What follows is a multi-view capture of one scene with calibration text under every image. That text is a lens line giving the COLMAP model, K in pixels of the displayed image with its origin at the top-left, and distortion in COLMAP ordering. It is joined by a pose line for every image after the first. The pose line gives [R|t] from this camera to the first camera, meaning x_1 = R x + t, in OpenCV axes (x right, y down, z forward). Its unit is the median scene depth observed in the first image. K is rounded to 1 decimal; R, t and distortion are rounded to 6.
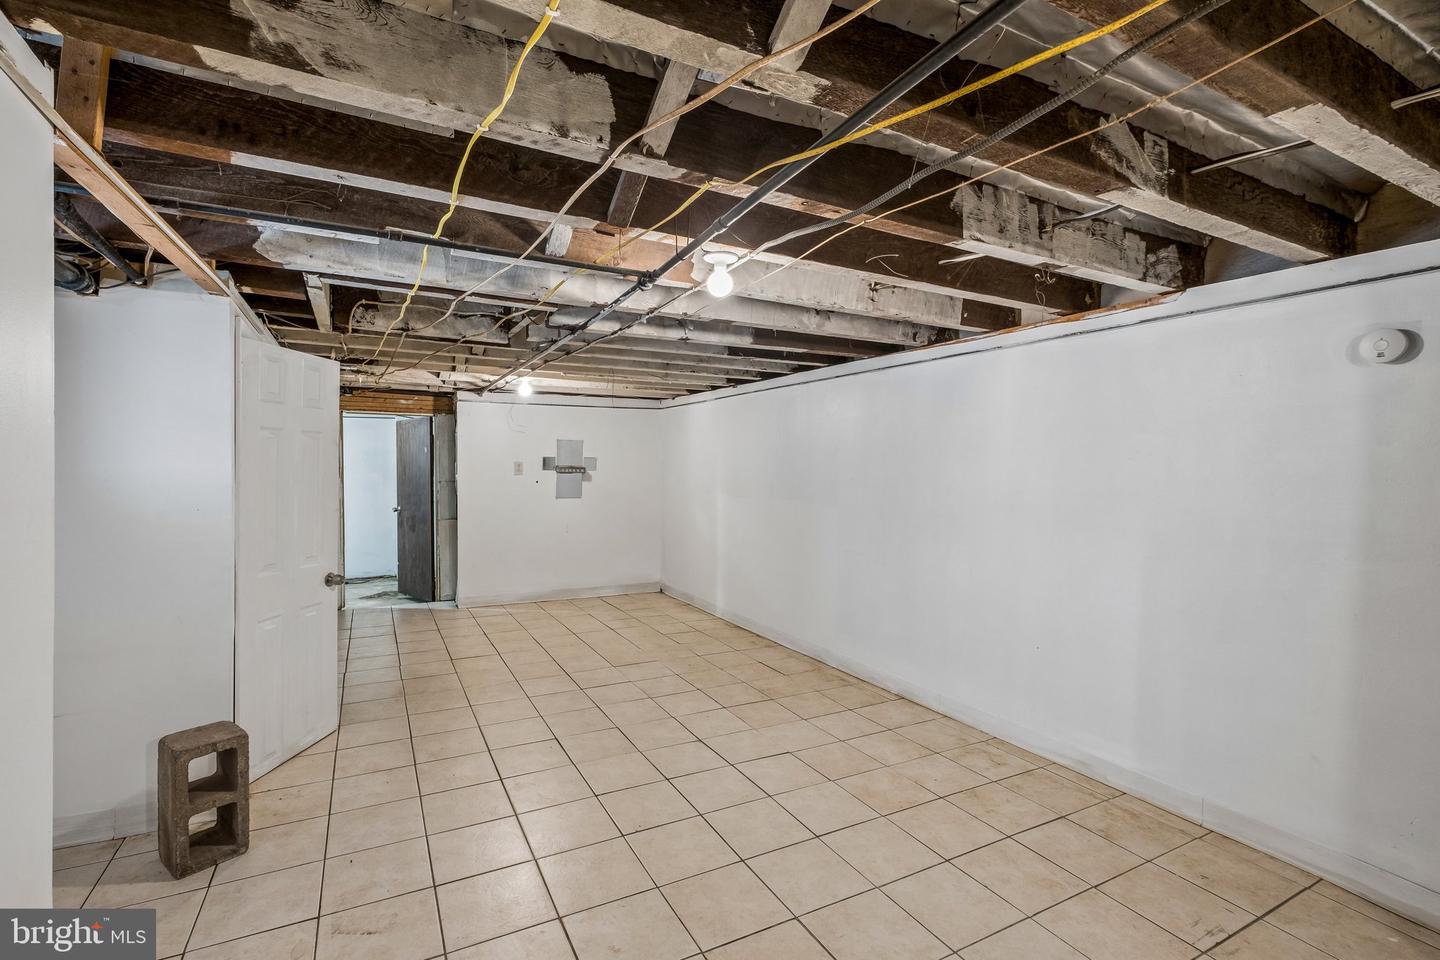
lens RADIAL K [[635.9, 0, 719.7], [0, 635.9, 472.5], [0, 0, 1]] dist [-0.003039, 0.000429]
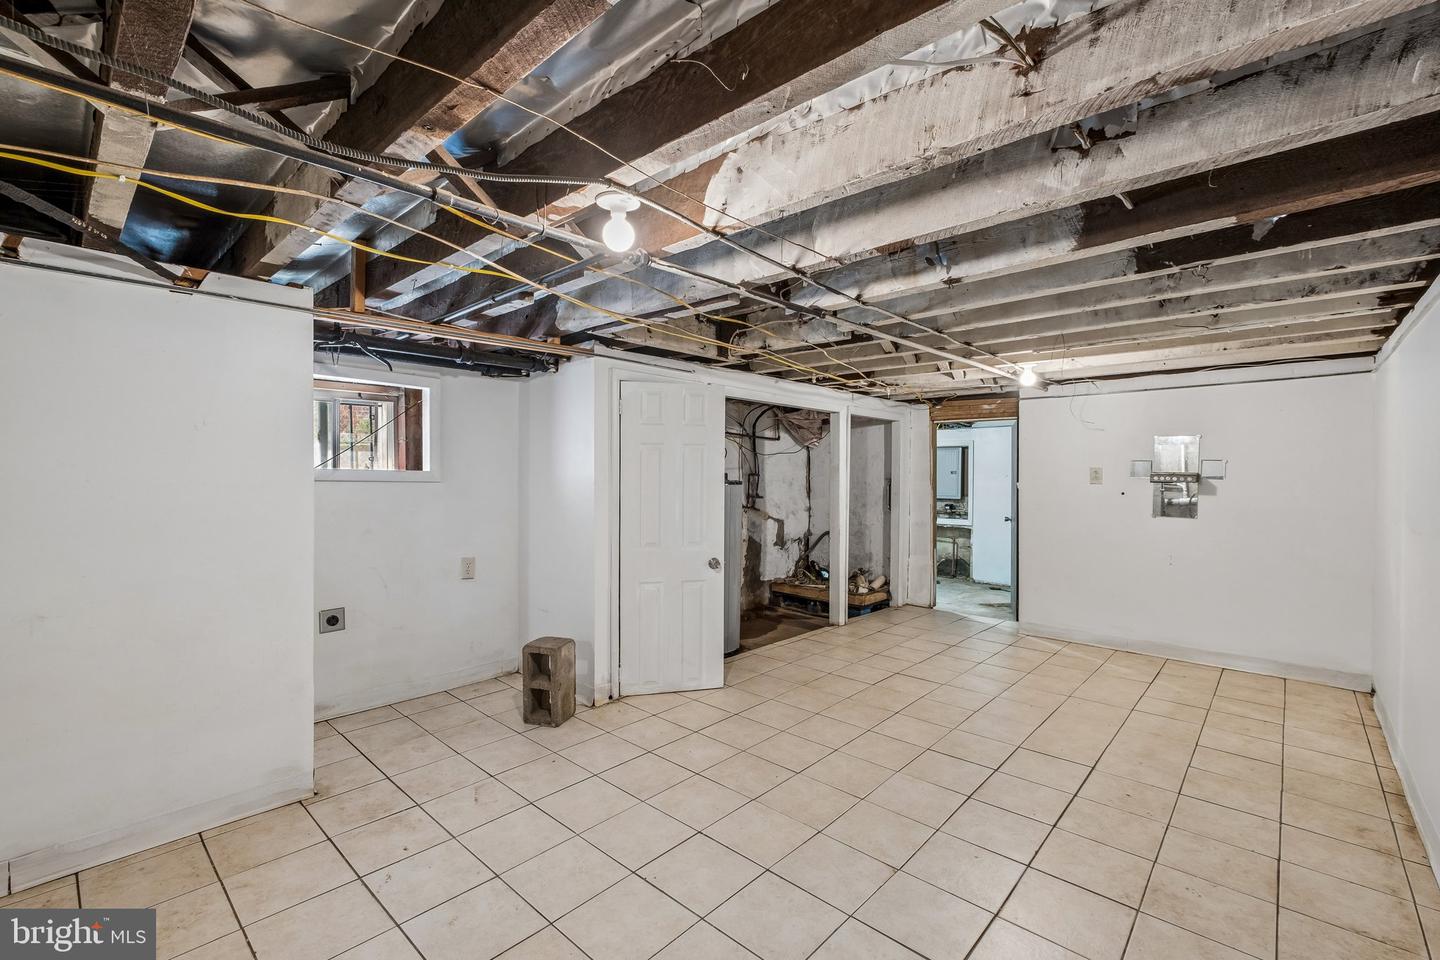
lens RADIAL K [[635.9, 0, 722.2], [0, 635.9, 480.3], [0, 0, 1]] dist [-0.003039, 0.000429]
pose [[0.334191, 0.005748, -0.942488, 0.457583], [-0.009797, 0.999949, 0.002624, 0.002843], [0.942454, 0.008357, 0.334231, 0.494568]]
